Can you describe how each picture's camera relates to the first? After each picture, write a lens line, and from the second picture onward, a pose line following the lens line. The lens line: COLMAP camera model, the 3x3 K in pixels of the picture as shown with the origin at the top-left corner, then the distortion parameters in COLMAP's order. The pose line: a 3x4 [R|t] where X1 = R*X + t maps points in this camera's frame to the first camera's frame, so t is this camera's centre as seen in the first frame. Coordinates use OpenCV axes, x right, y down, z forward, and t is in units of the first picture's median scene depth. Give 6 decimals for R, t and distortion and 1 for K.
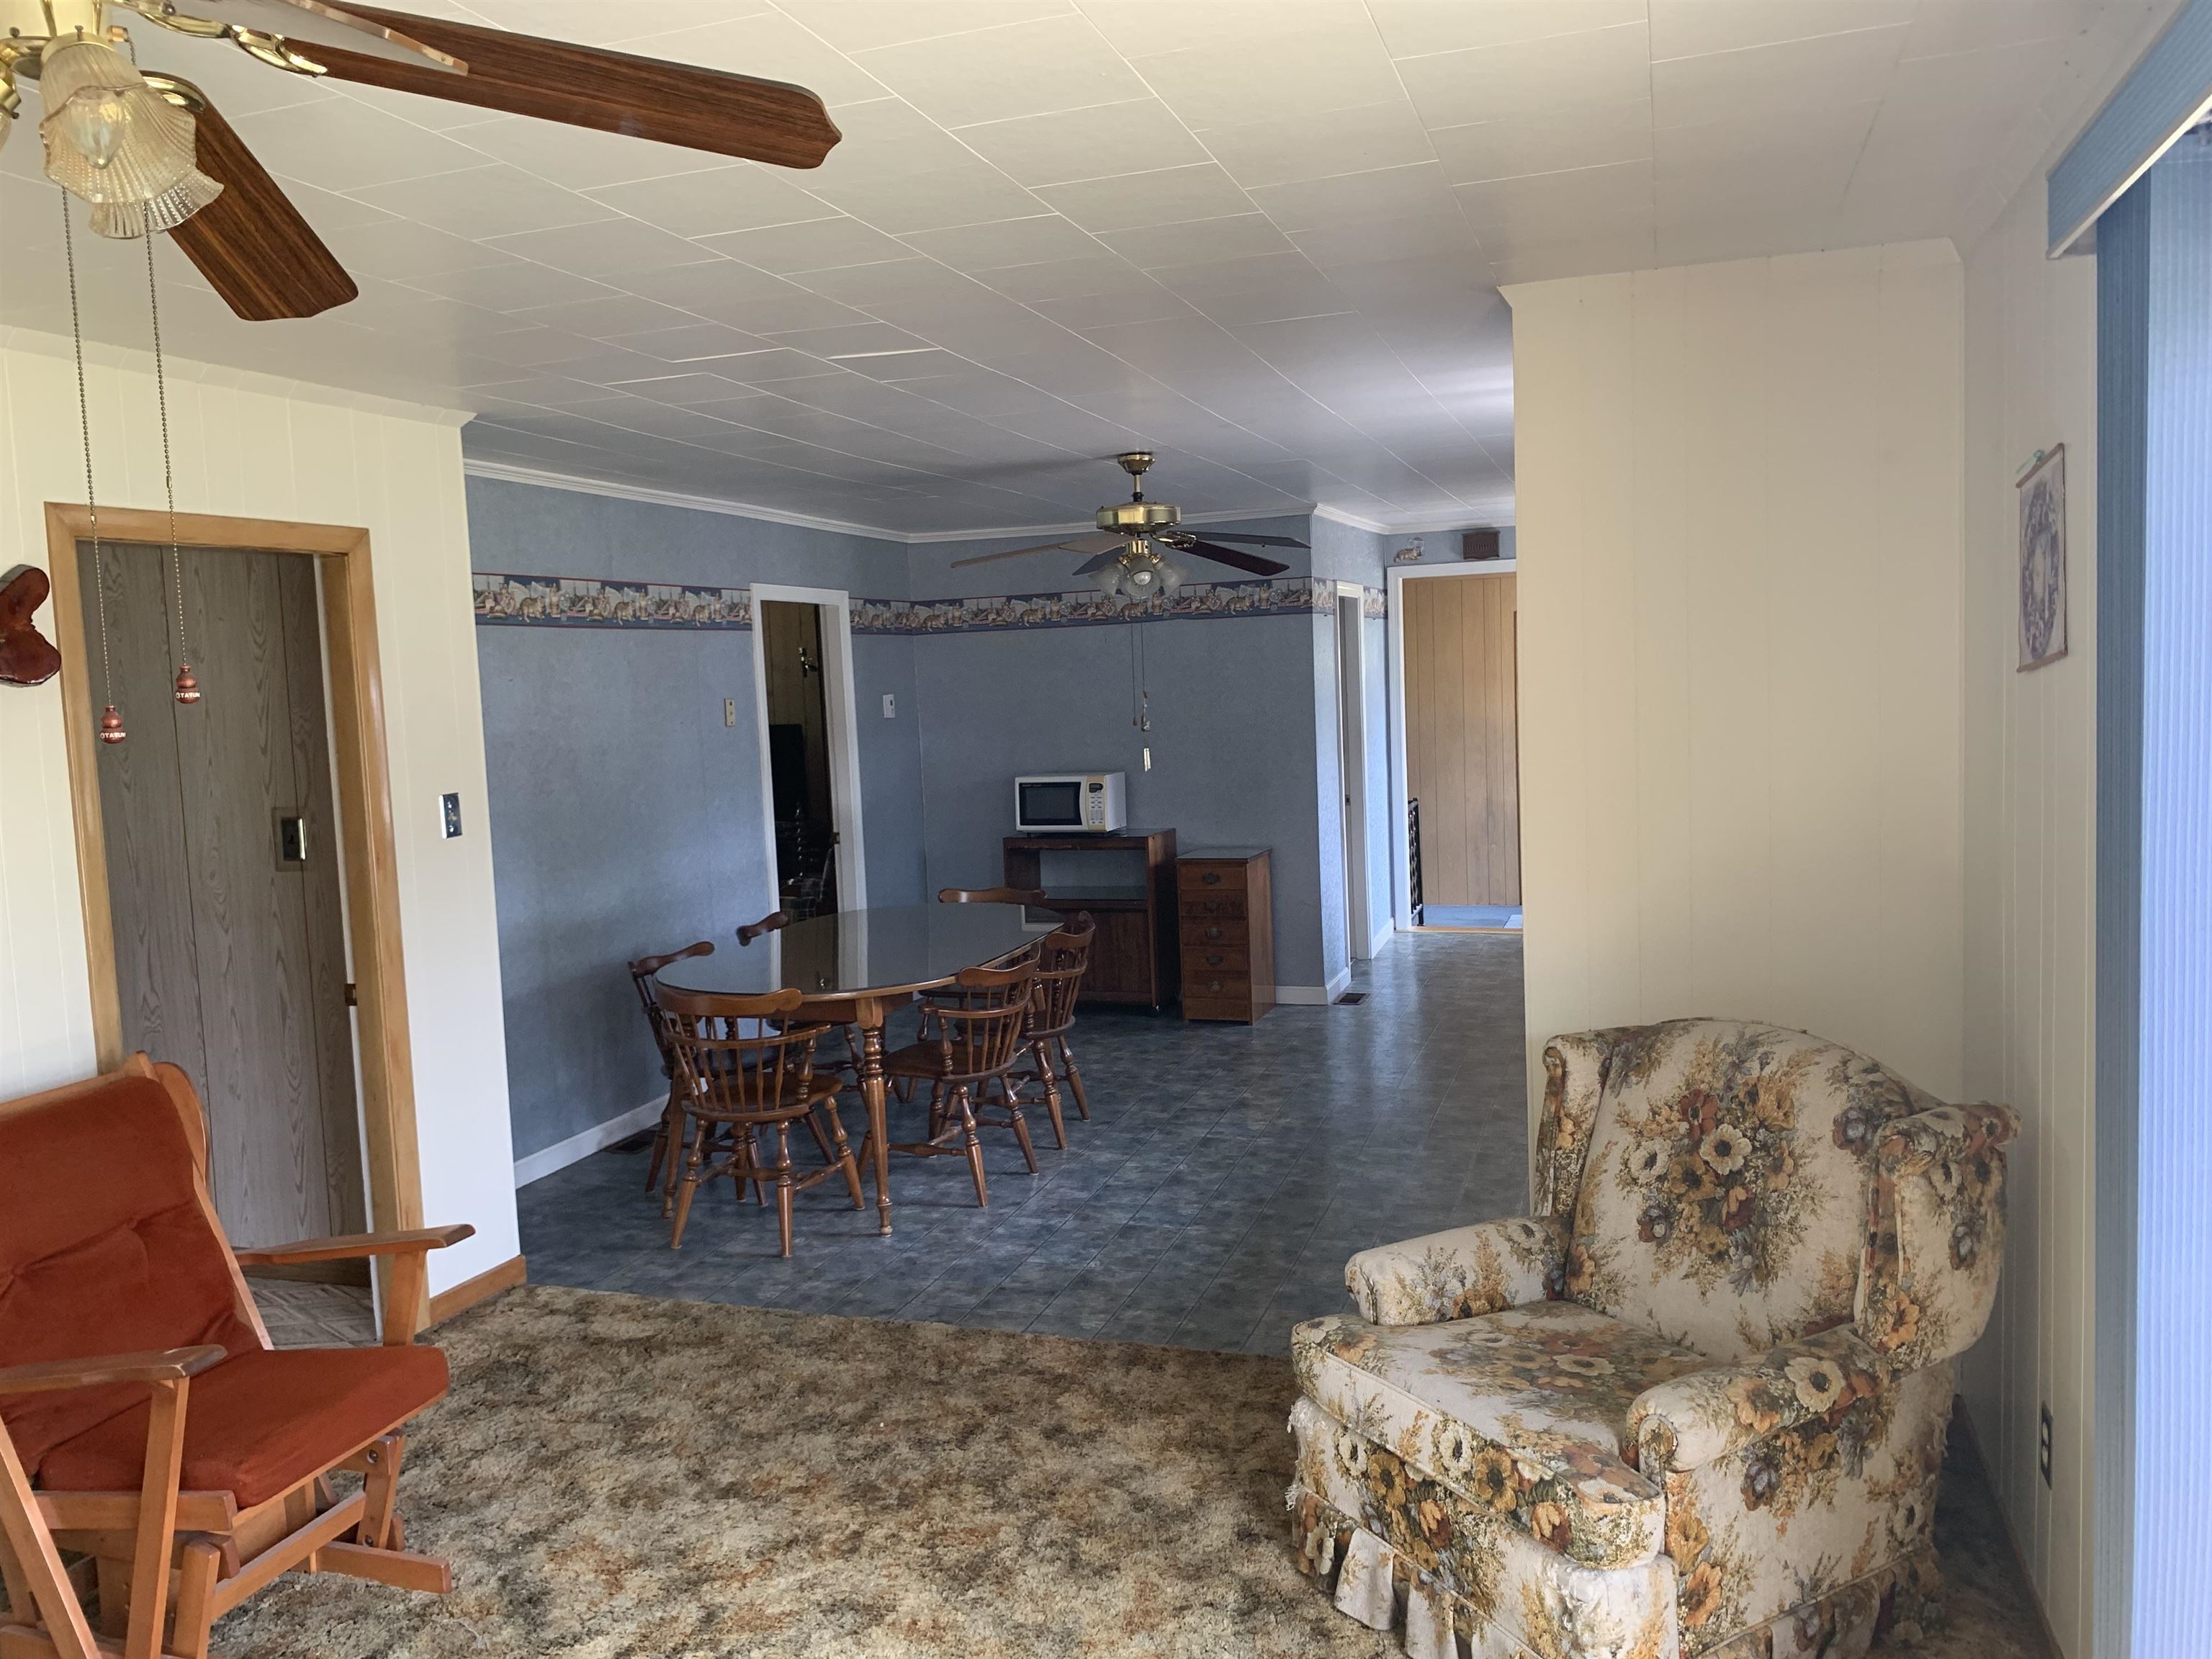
lens RADIAL K [[1683.7, 0, 1103.2], [0, 1683.7, 831.0], [0, 0, 1]] dist [0.021776, -0.033204]
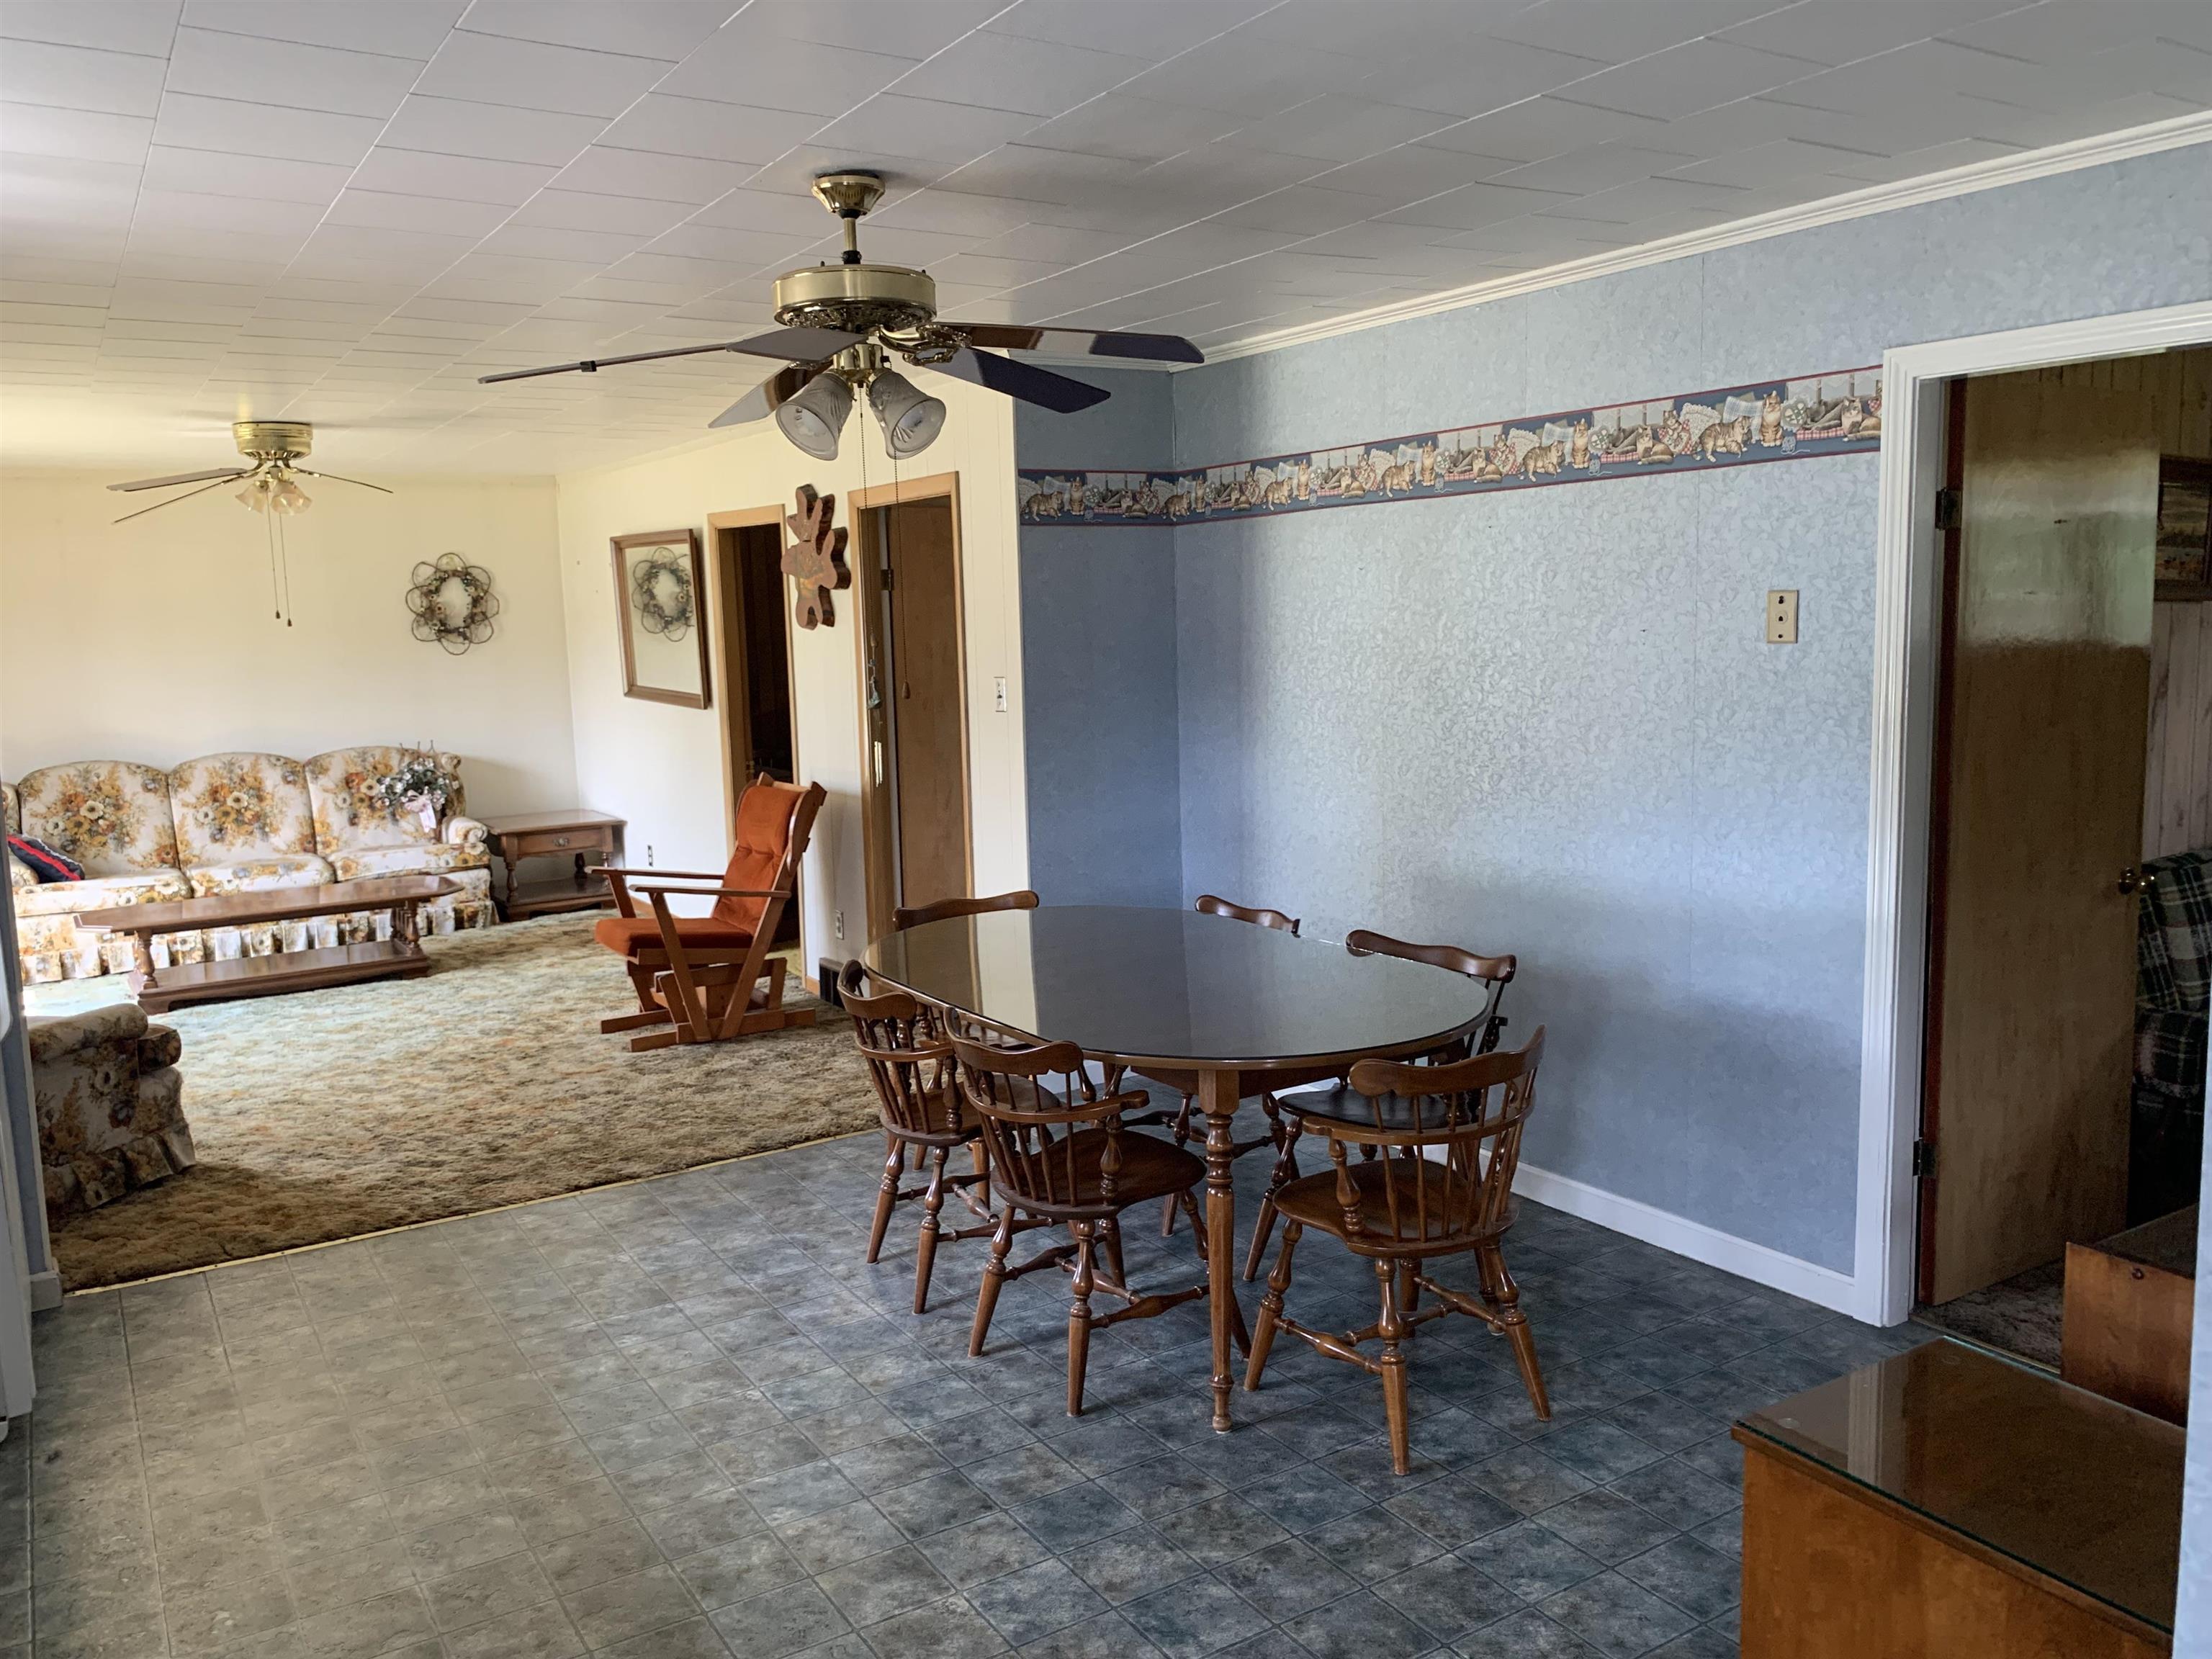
lens RADIAL K [[1683.7, 0, 1125.4], [0, 1683.7, 829.9], [0, 0, 1]] dist [0.021776, -0.033204]
pose [[-0.627596, 0.181768, -0.757023, 0.438543], [-0.000101, 0.972344, 0.233552, -0.174716], [0.778539, 0.146653, -0.610221, 1.580166]]
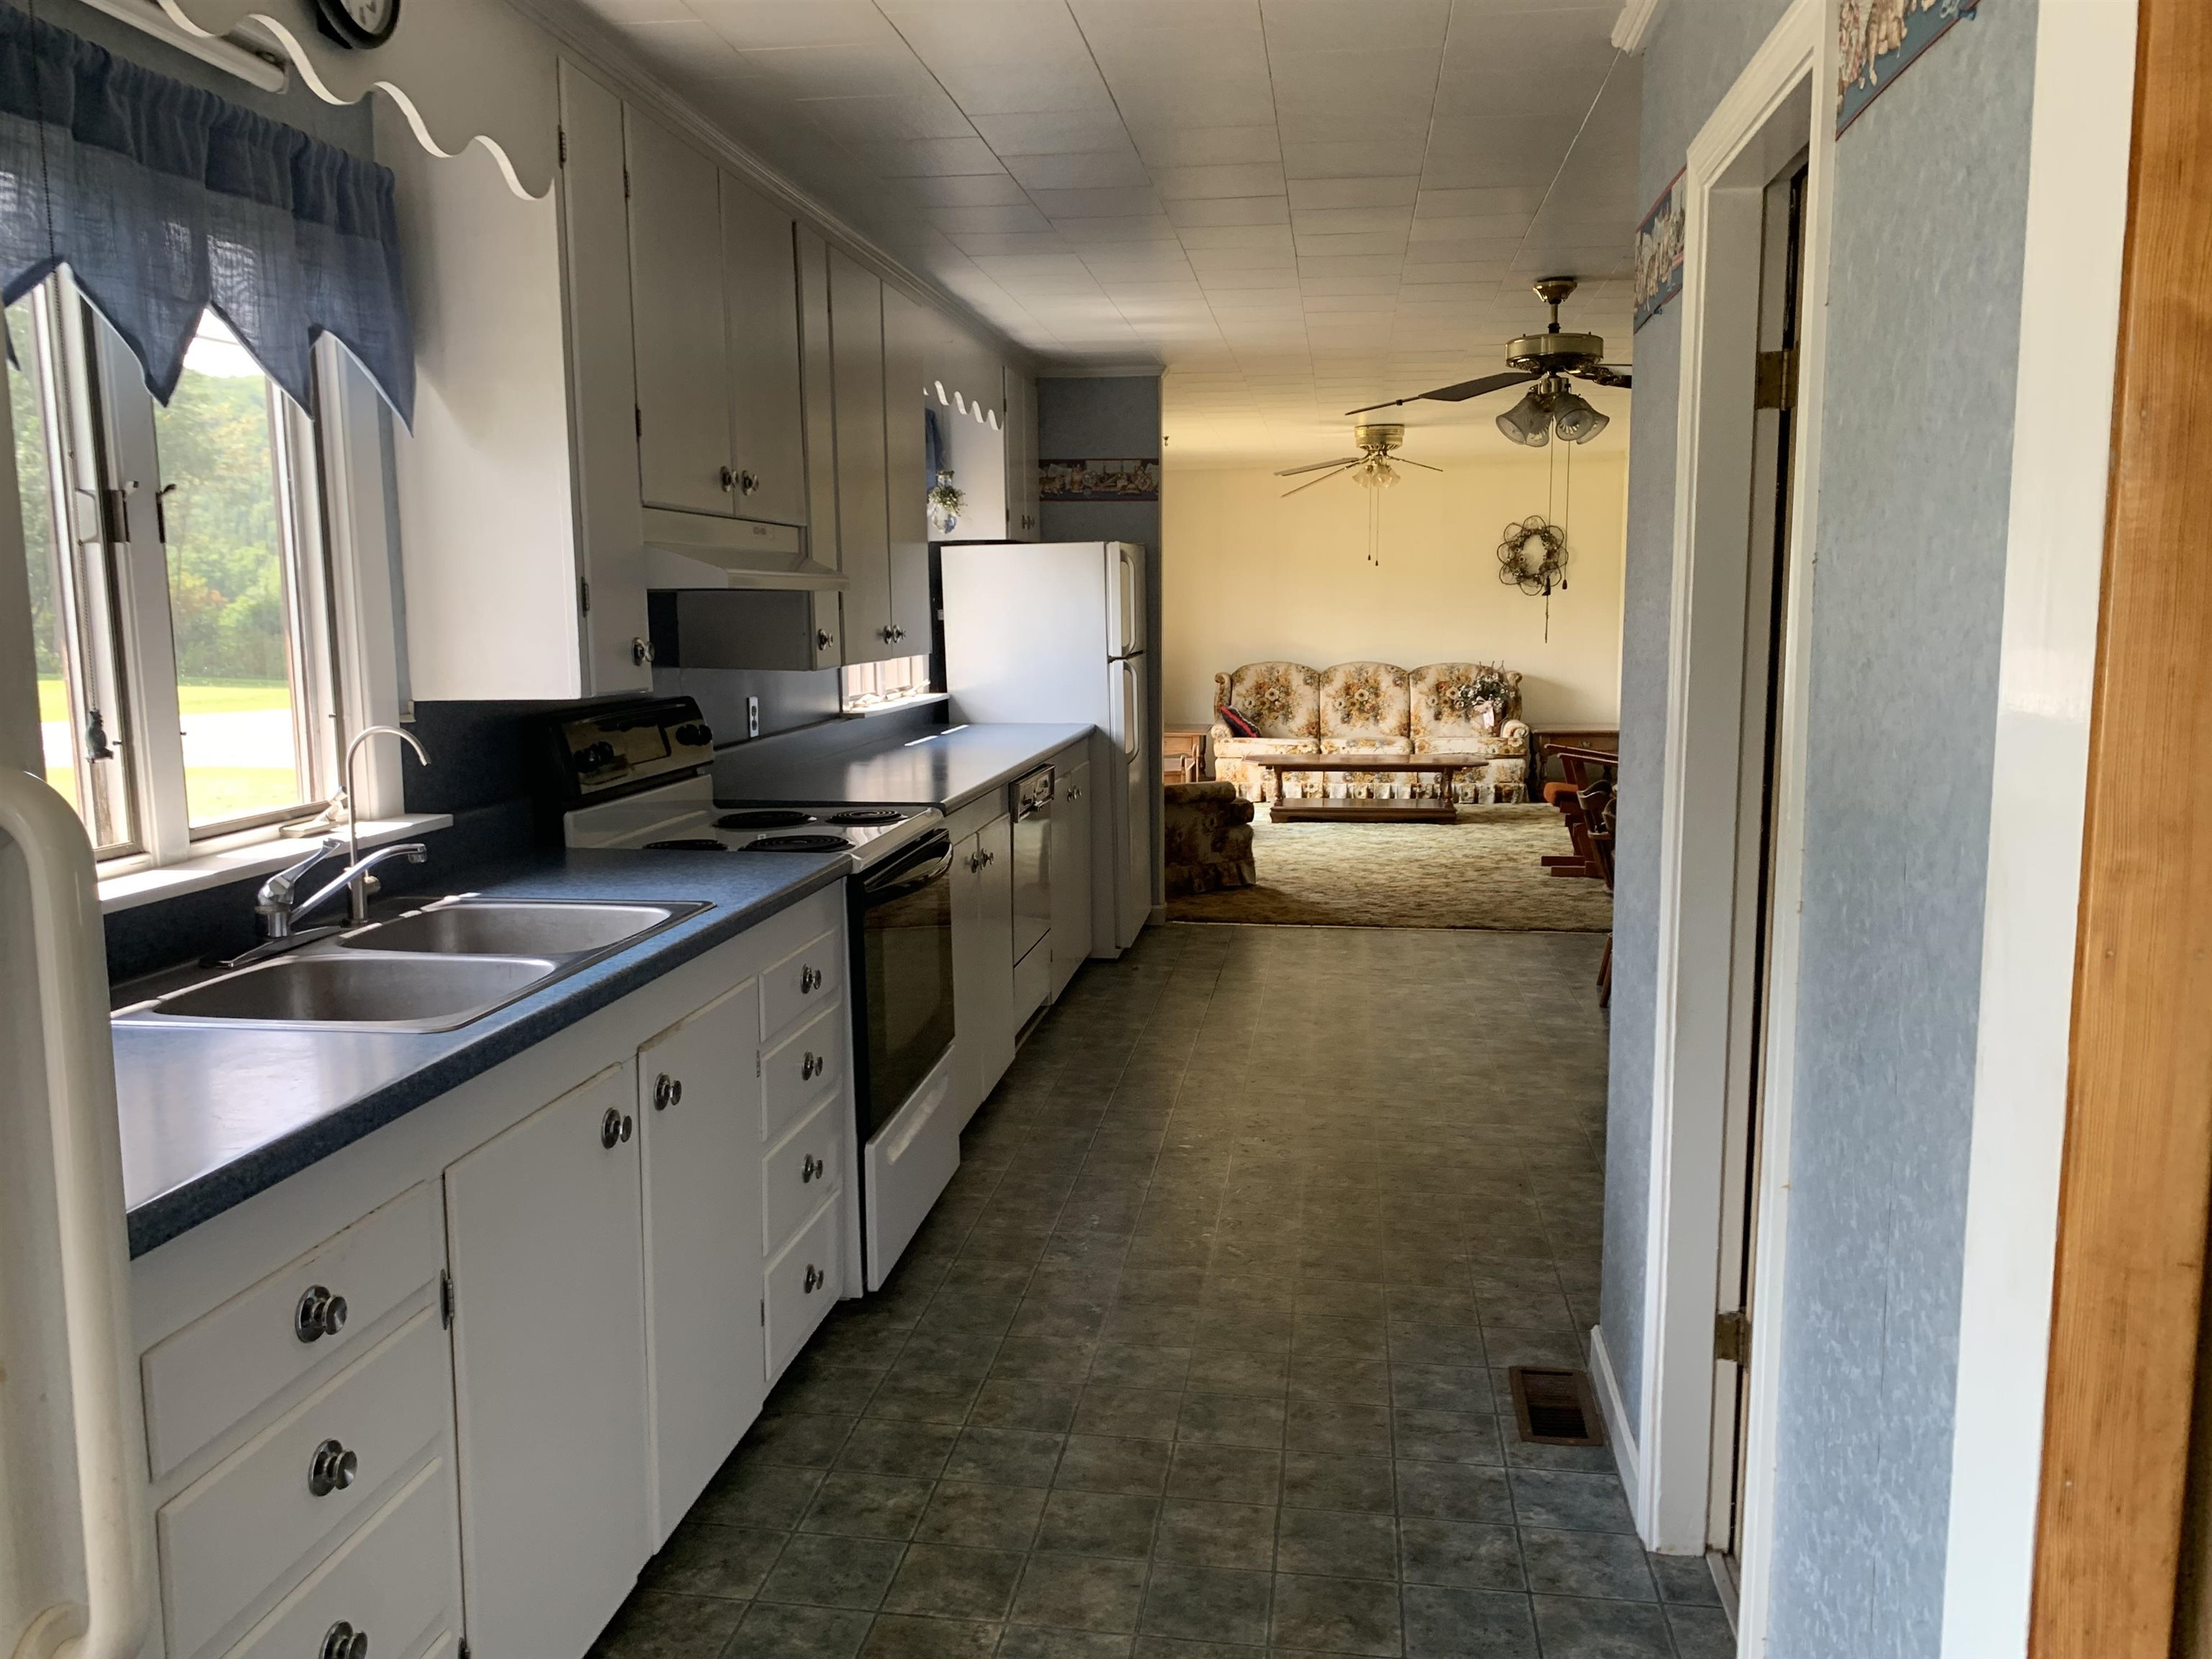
lens RADIAL K [[1683.7, 0, 1053.9], [0, 1683.7, 817.0], [0, 0, 1]] dist [0.021776, -0.033204]
pose [[-0.986205, 0.091381, -0.138022, 0.476707], [0.059443, 0.973703, 0.219930, -0.186255], [0.154490, 0.208691, -0.965702, 2.106765]]
